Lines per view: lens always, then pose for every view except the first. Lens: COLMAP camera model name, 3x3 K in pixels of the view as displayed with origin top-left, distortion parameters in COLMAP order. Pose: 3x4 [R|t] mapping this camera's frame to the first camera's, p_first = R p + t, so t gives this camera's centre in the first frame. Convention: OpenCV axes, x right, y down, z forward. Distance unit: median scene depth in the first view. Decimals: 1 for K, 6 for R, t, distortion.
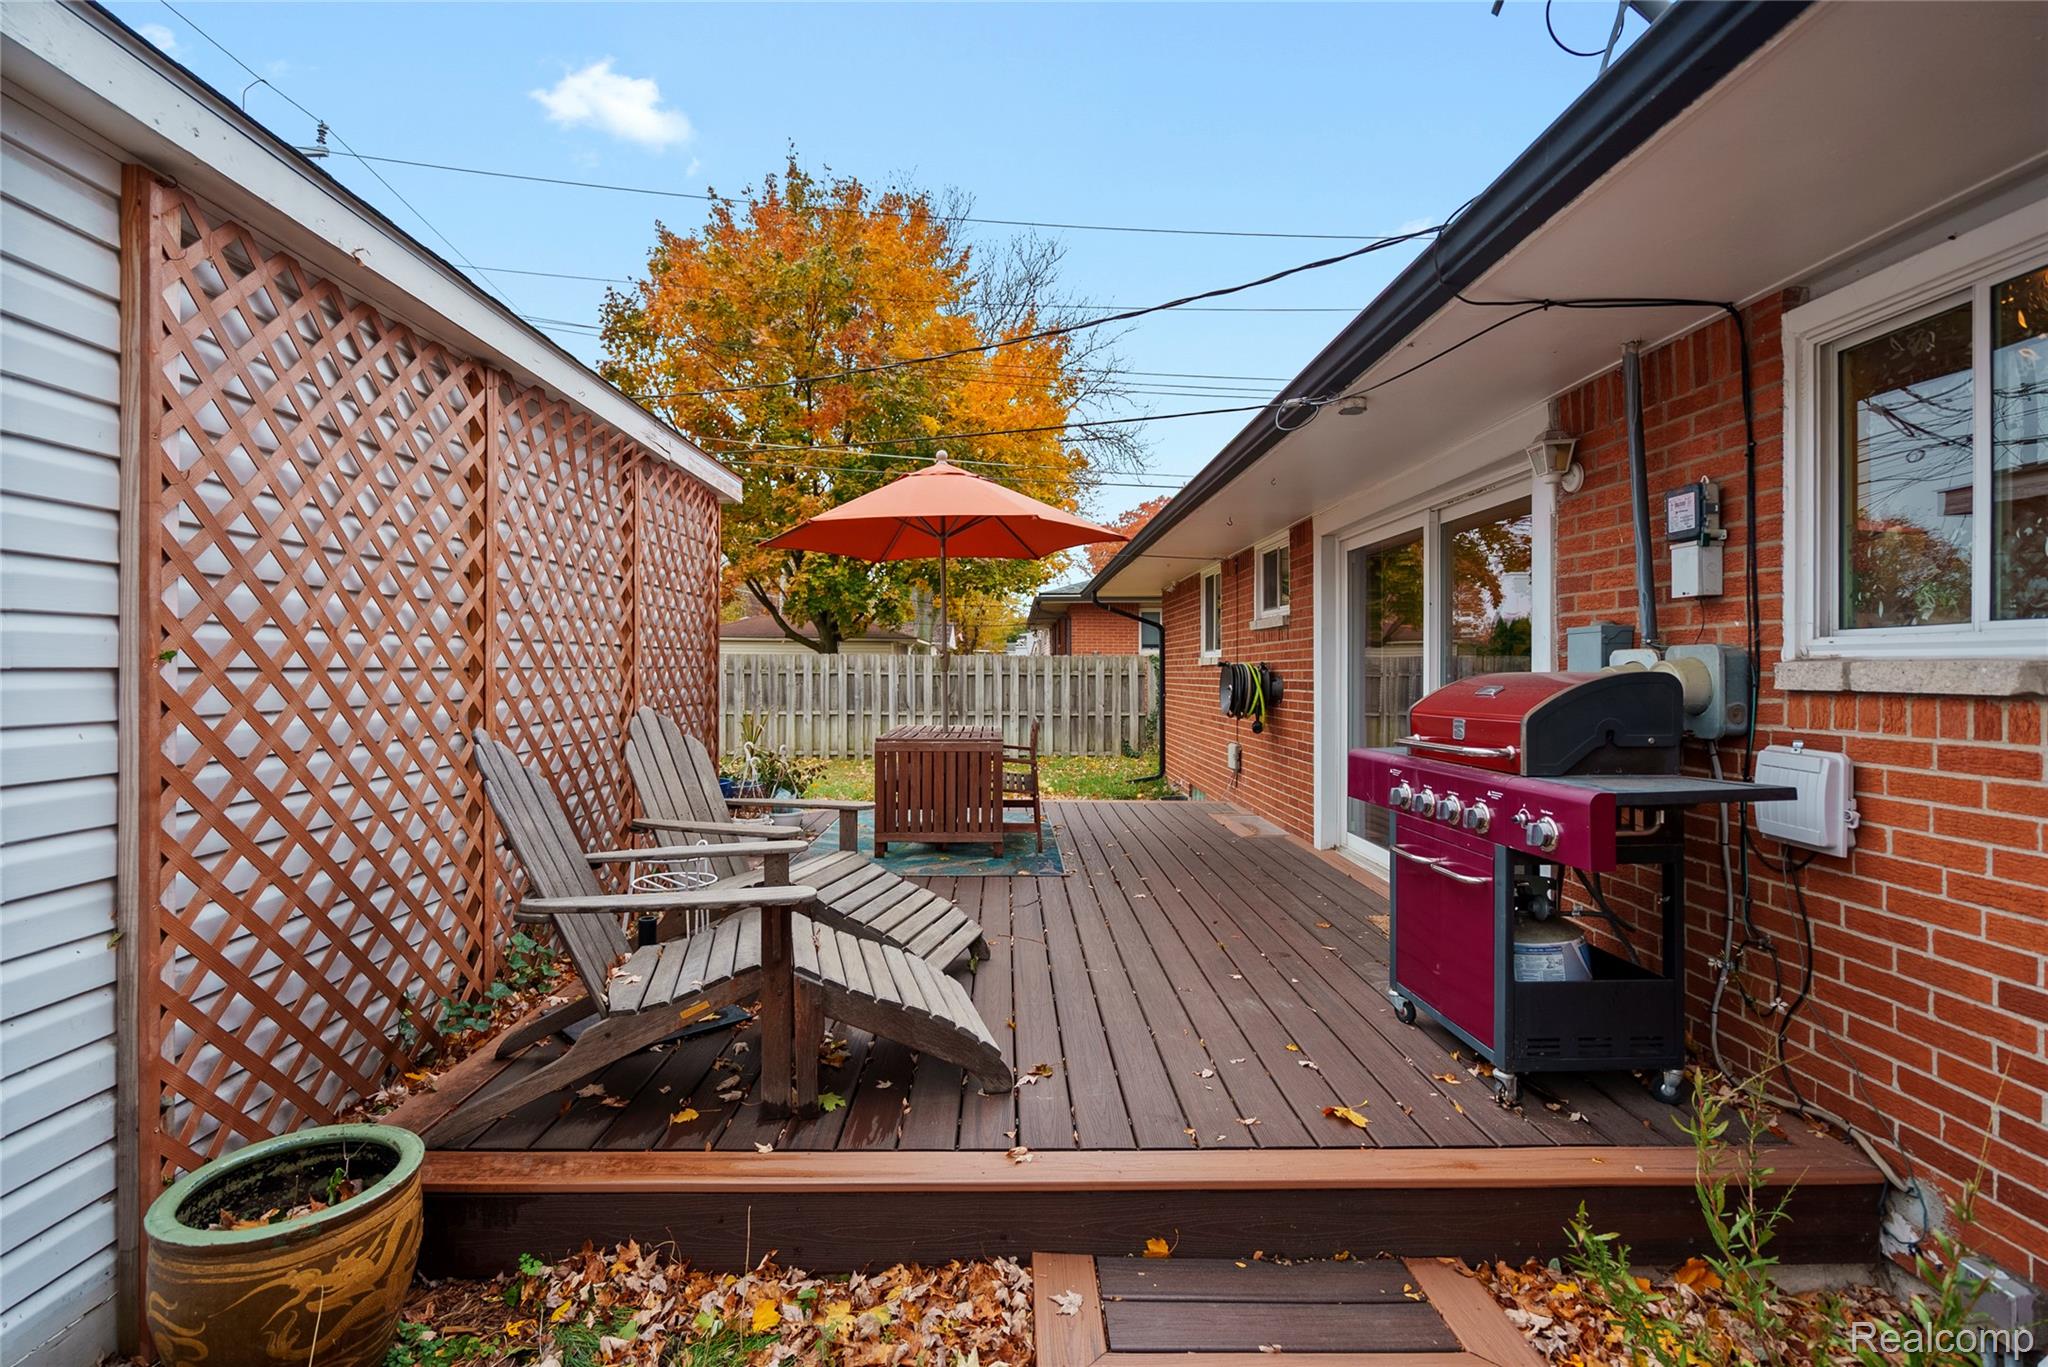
lens RADIAL K [[944.7, 0, 1030.5], [0, 944.7, 666.4], [0, 0, 1]] dist [-0.003824, -0.000276]
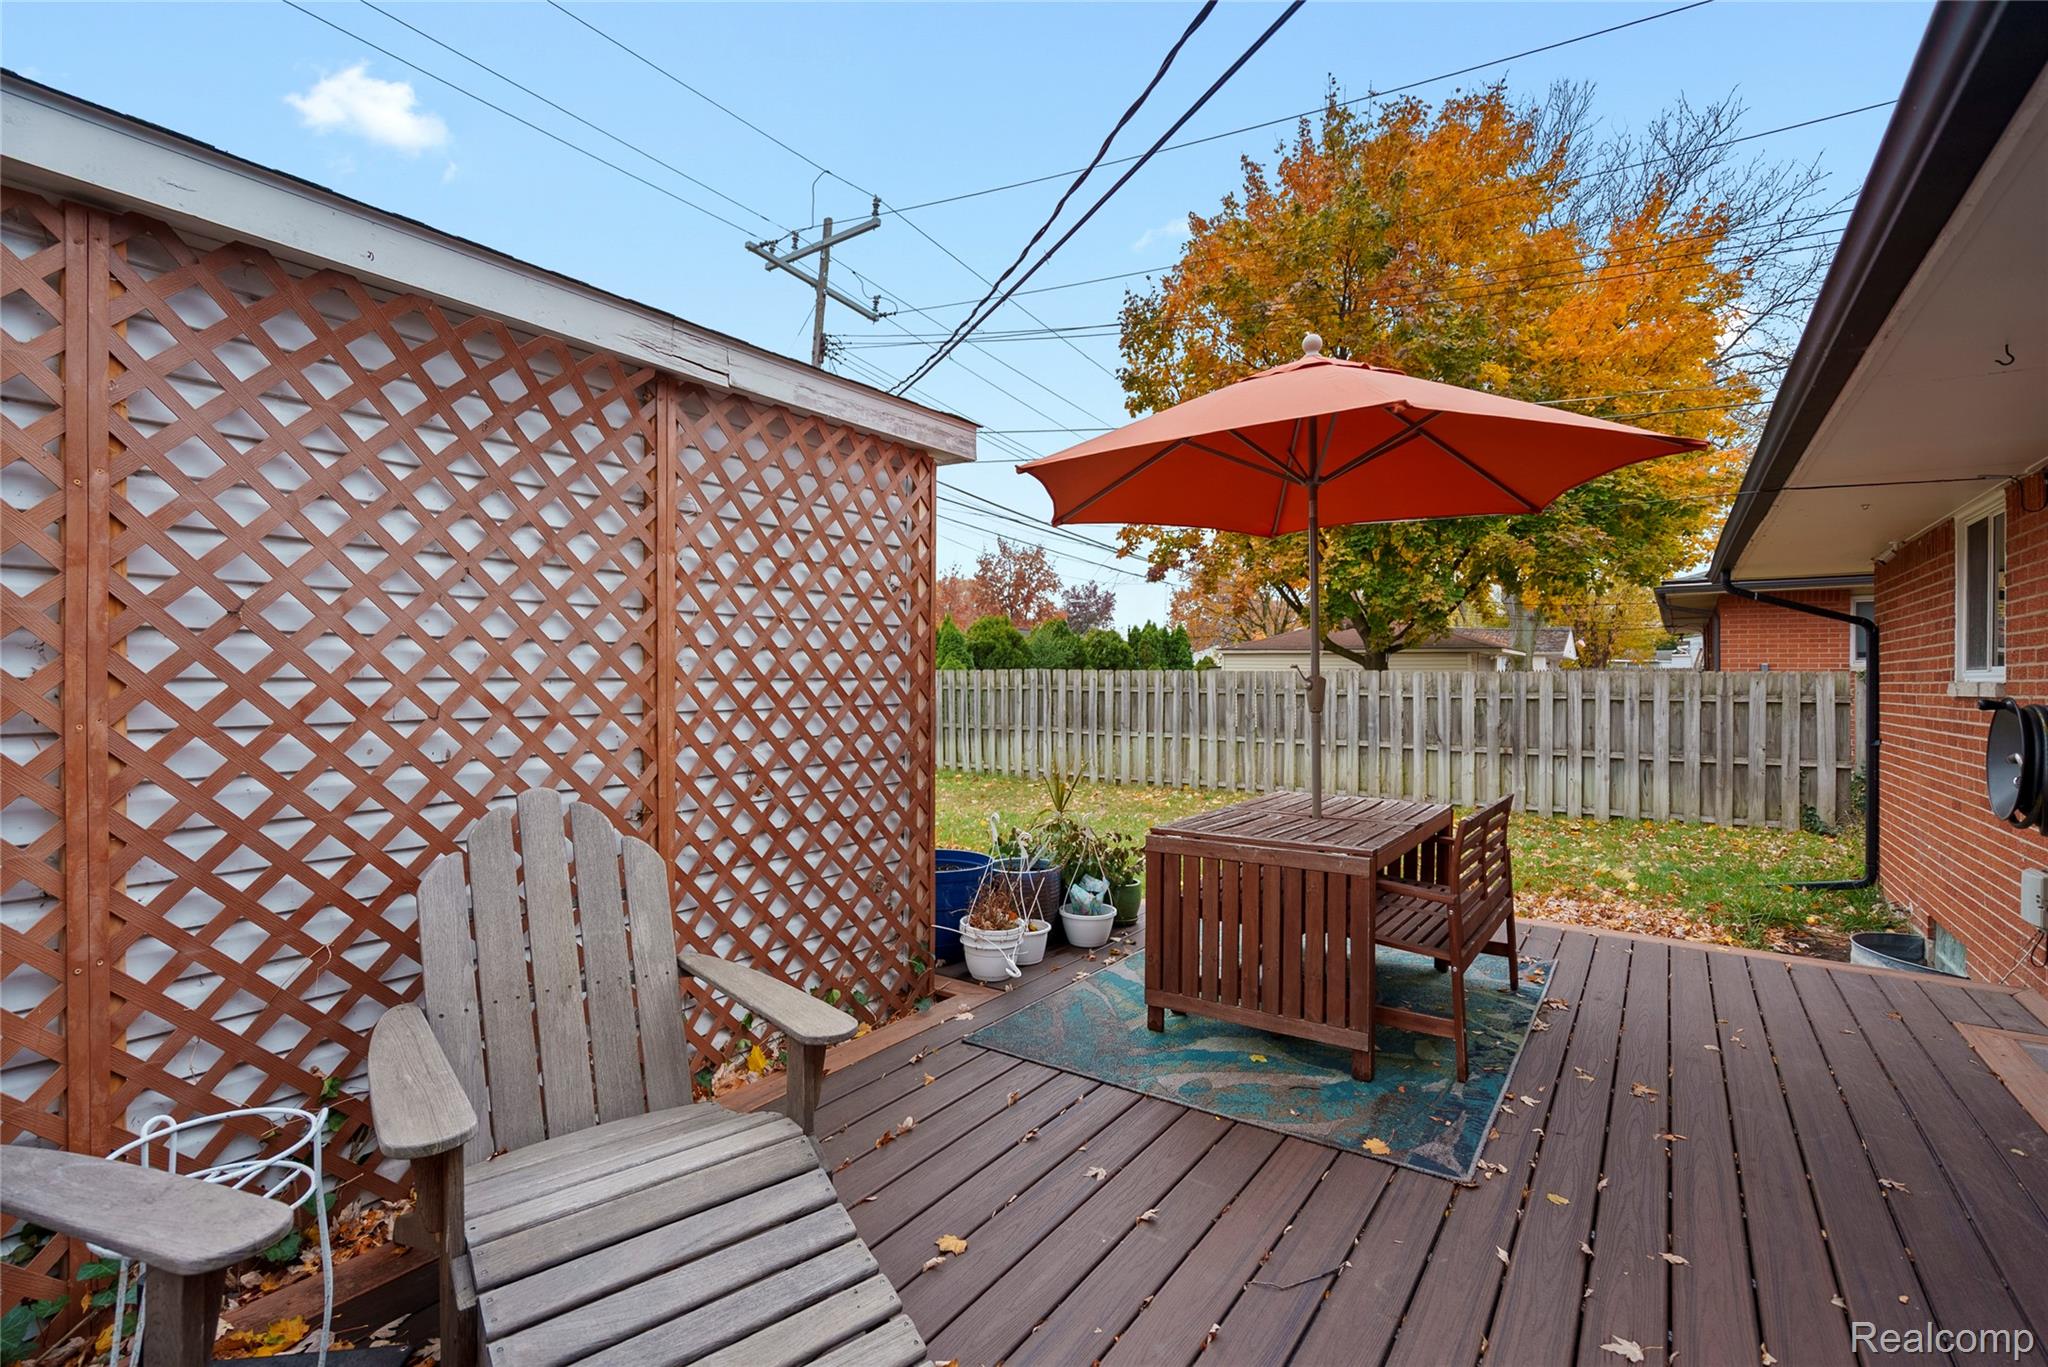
lens RADIAL K [[946.7, 0, 1018.3], [0, 946.7, 684.4], [0, 0, 1]] dist [-0.002124, -0.000103]
pose [[0.808566, 0.005130, -0.588384, 0.044827], [-0.001249, 0.999975, 0.007002, -0.006804], [0.588405, -0.004927, 0.808552, 0.178737]]
